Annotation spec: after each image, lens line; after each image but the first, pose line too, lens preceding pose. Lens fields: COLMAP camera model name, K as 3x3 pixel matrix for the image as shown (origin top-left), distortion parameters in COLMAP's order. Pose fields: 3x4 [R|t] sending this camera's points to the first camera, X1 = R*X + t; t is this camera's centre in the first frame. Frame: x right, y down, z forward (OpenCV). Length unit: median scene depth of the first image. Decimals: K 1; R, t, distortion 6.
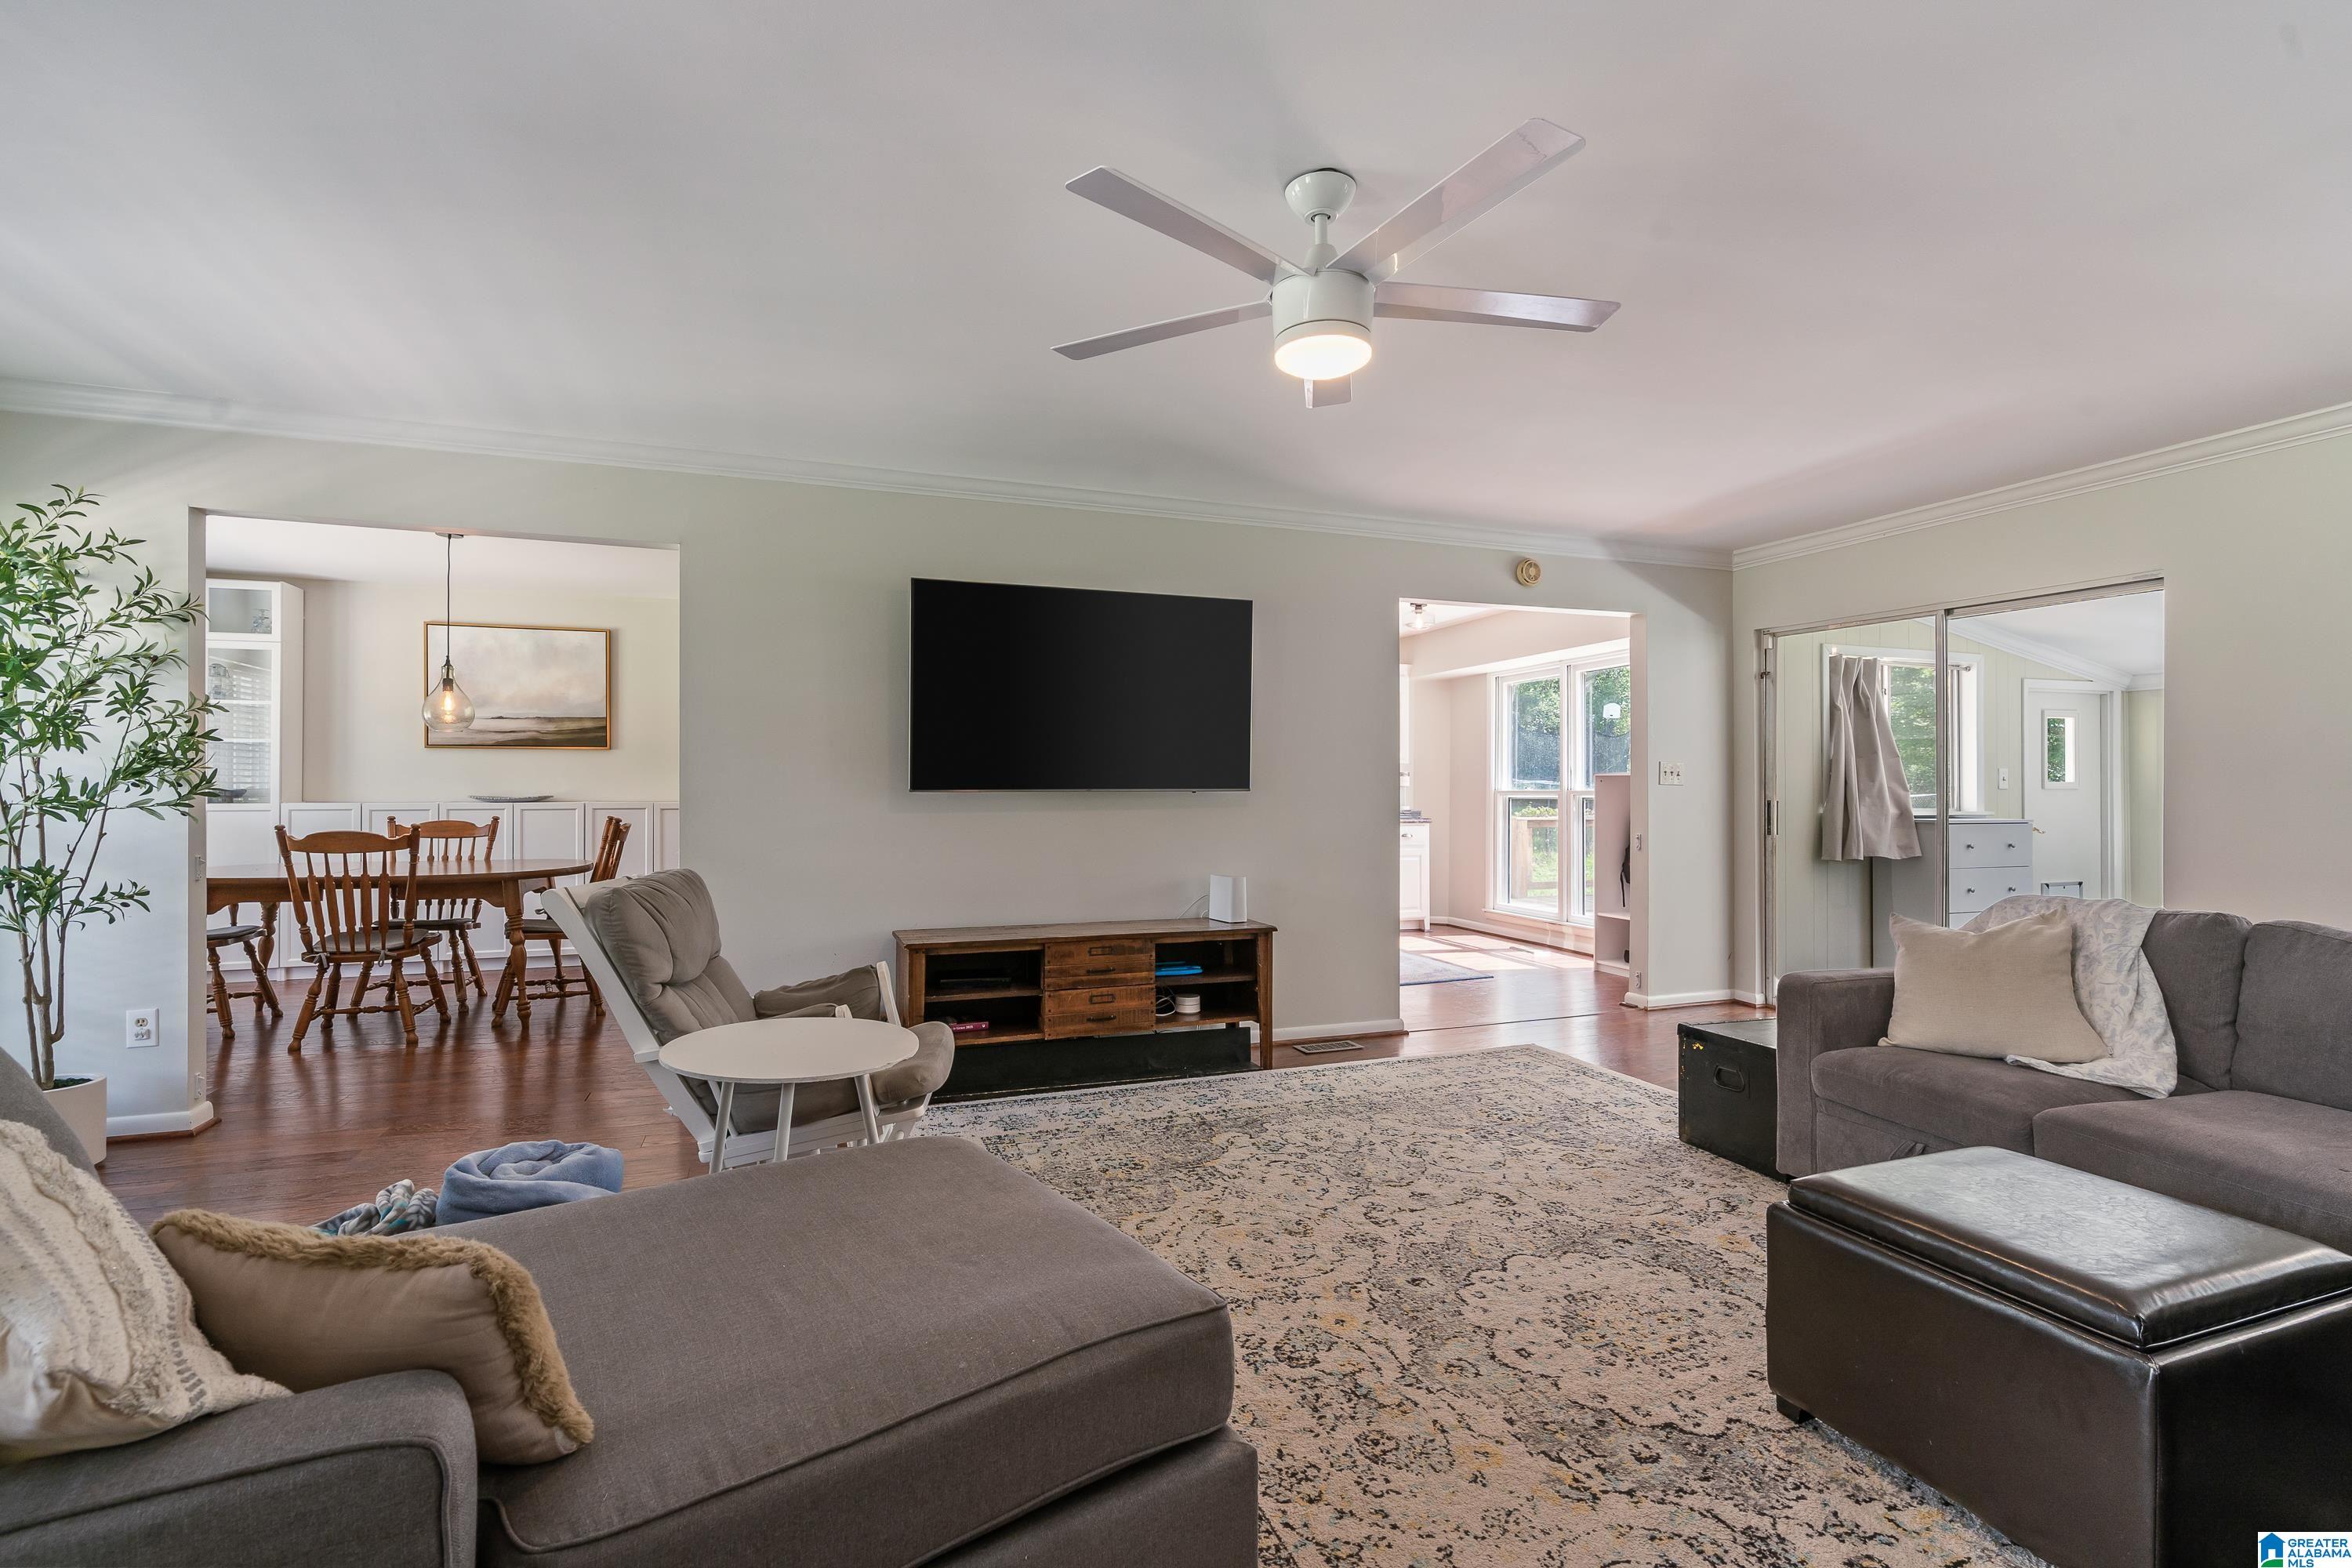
lens RADIAL K [[1060.1, 0, 1177.0], [0, 1060.1, 770.6], [0, 0, 1]] dist [-0.002222, 0.000321]
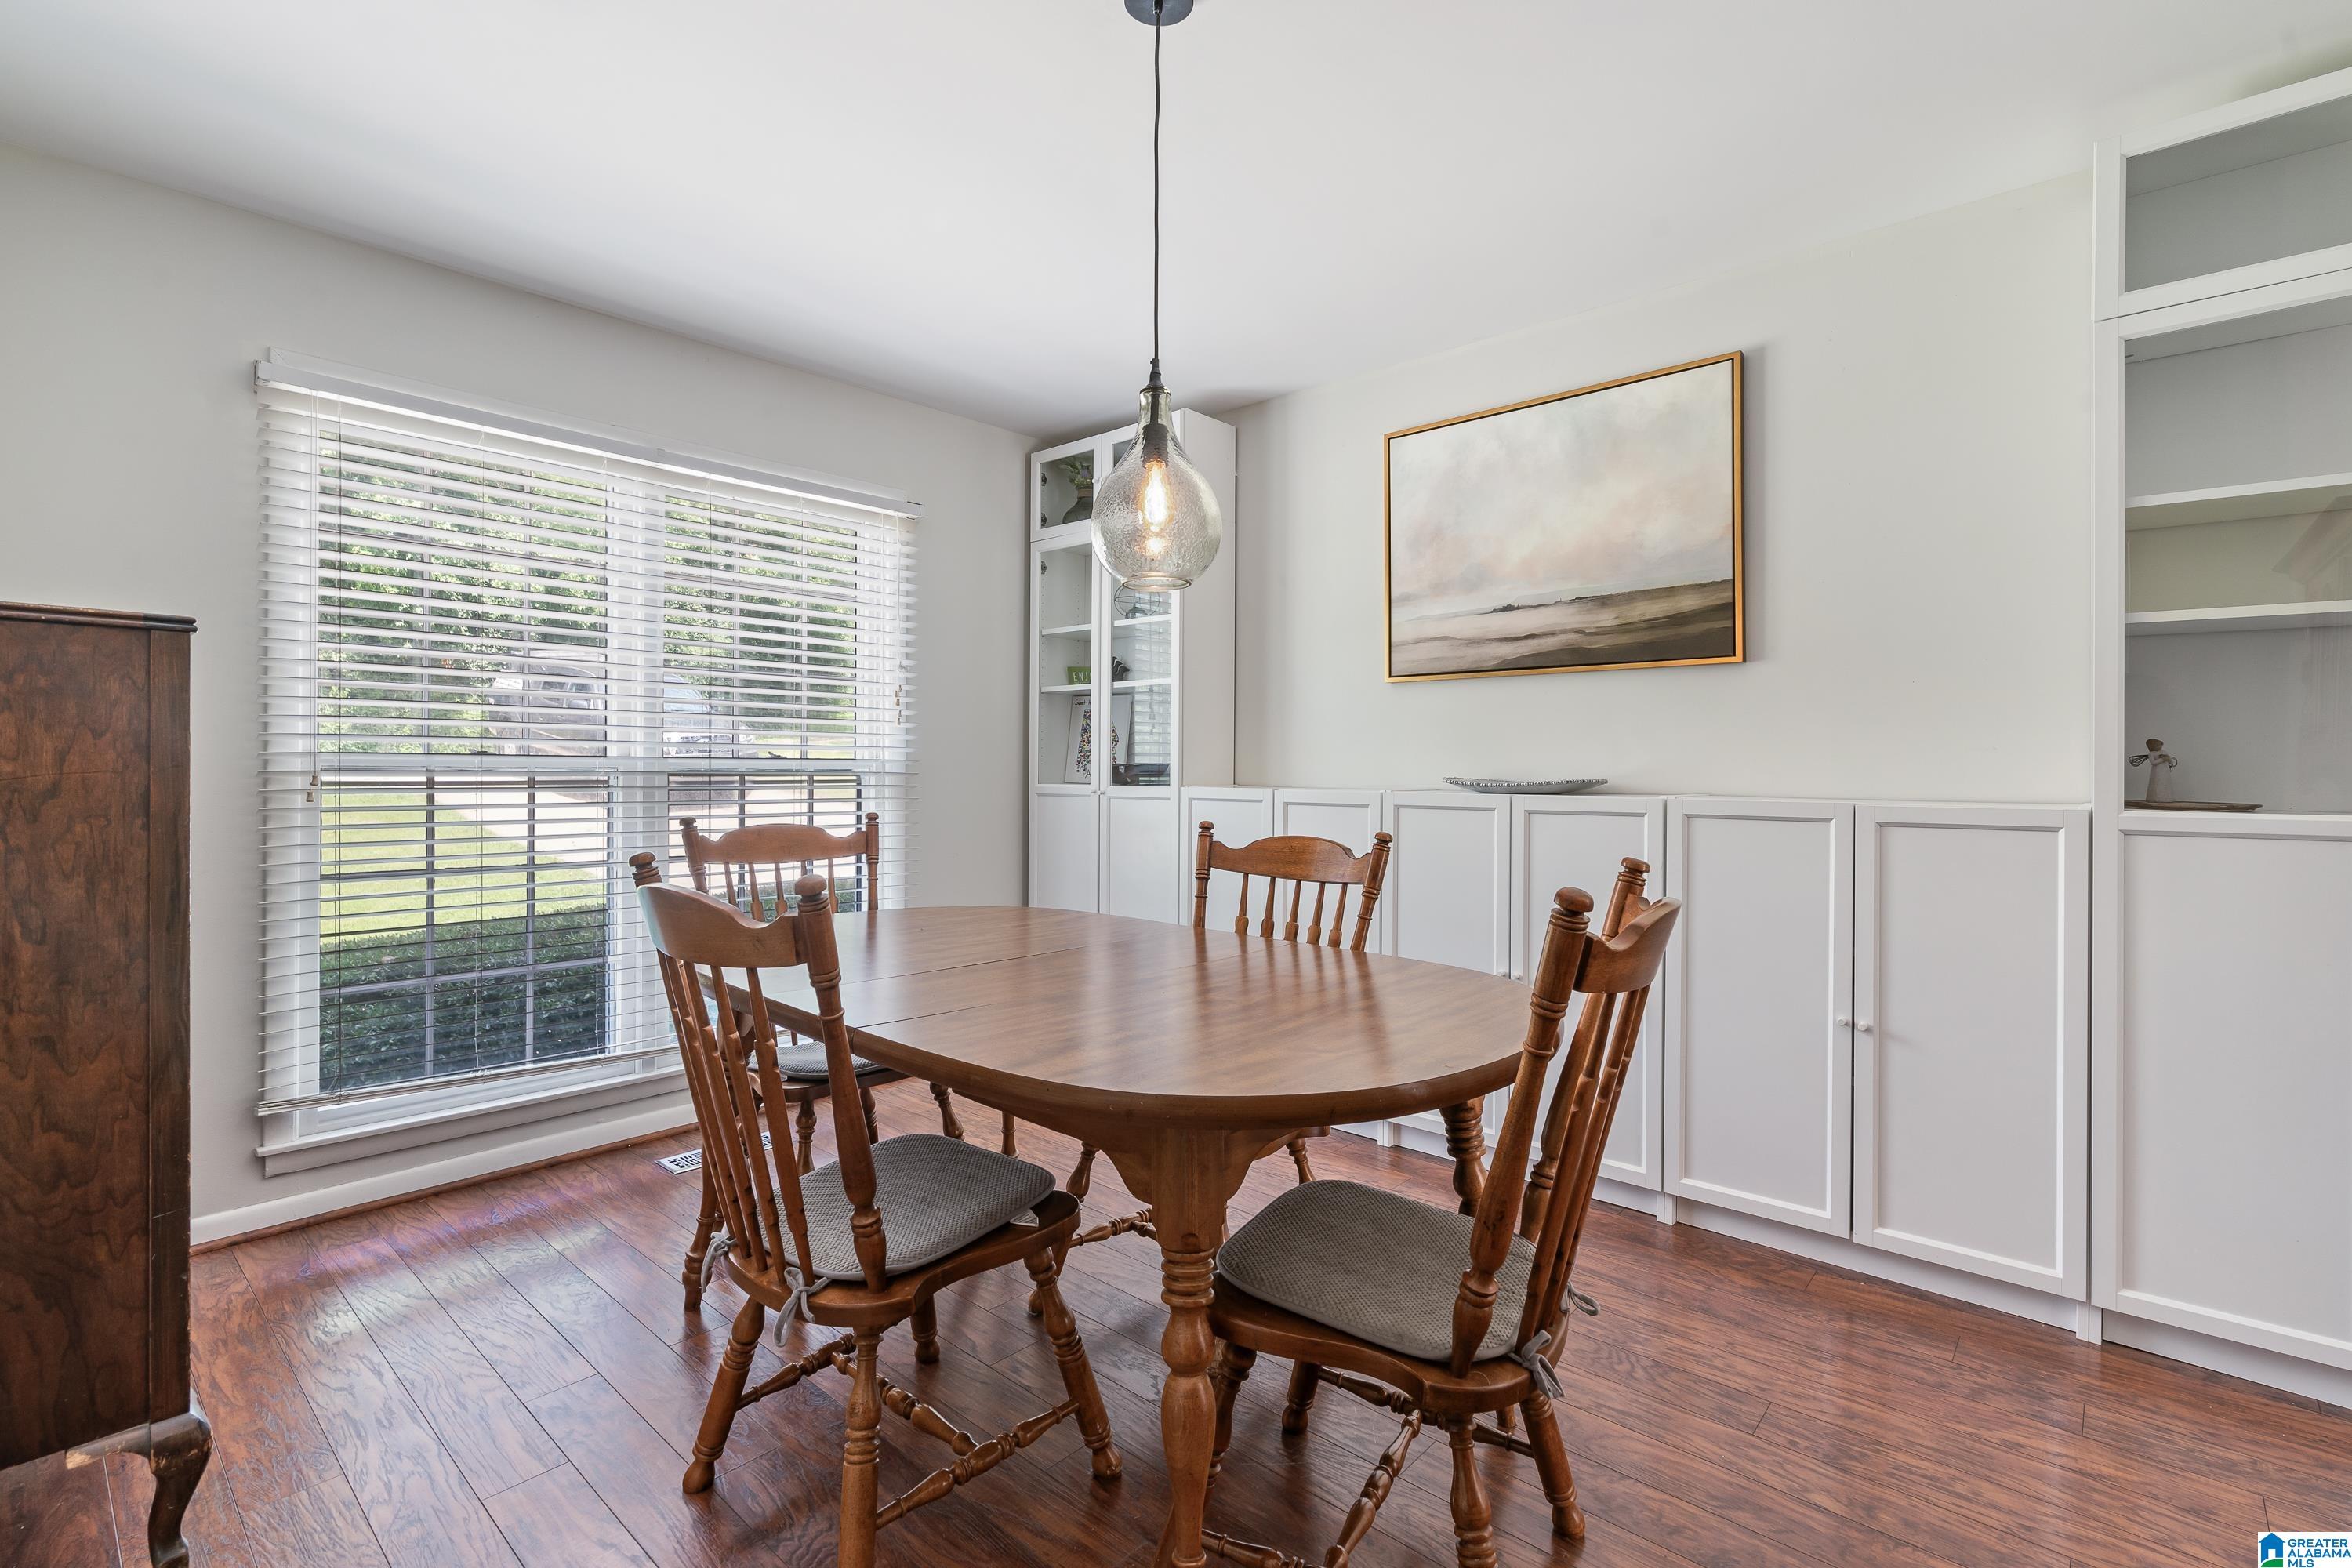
lens RADIAL K [[1066.9, 0, 1178.6], [0, 1066.9, 776.6], [0, 0, 1]] dist [-0.008073, 0.000251]
pose [[0.472416, 0.007780, -0.881341, -0.548350], [0.010332, 0.999843, 0.014364, 0.027689], [0.881315, -0.015892, 0.472262, 1.201383]]
